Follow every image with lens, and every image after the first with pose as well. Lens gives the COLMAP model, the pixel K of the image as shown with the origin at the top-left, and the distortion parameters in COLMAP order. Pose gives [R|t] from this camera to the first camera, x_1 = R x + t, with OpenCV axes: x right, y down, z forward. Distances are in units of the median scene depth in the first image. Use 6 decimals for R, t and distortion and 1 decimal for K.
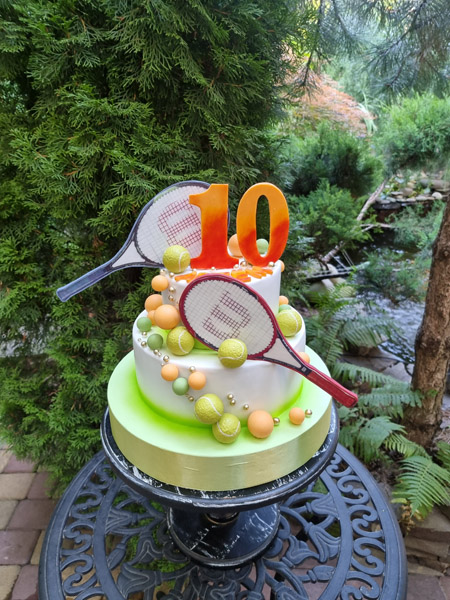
lens RADIAL K [[437.7, 0, 227.8], [0, 437.7, 301.8], [0, 0, 1]] dist [0.040594, -0.012148]
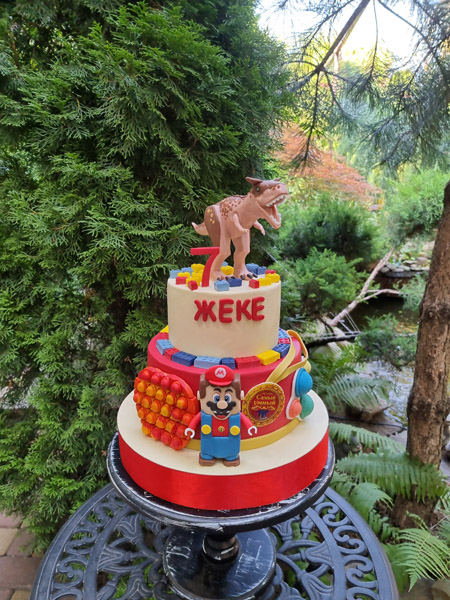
lens RADIAL K [[437.7, 0, 229.5], [0, 437.7, 305.2], [0, 0, 1]] dist [0.040594, -0.012148]
pose [[0.997731, 0.023412, -0.063119, 0.083868], [-0.032279, 0.989147, -0.143341, 0.023652], [0.059078, 0.145053, 0.987659, -0.017224]]
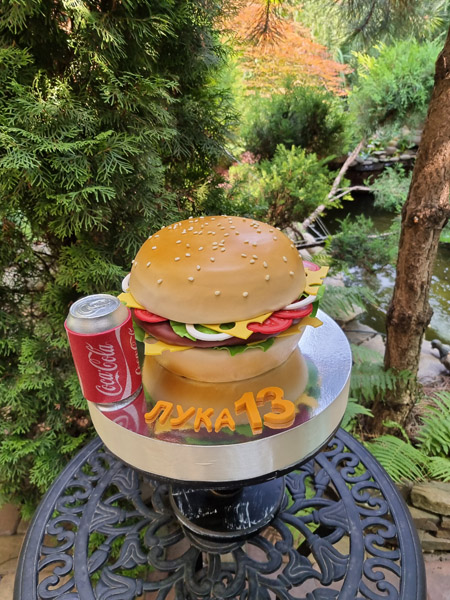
lens RADIAL K [[437.7, 0, 230.6], [0, 437.7, 302.1], [0, 0, 1]] dist [0.040594, -0.012148]
pose [[0.998806, -0.046818, 0.013972, 0.083866], [0.045704, 0.996393, 0.071493, -0.019860], [-0.017269, -0.070769, 0.997343, 0.087722]]
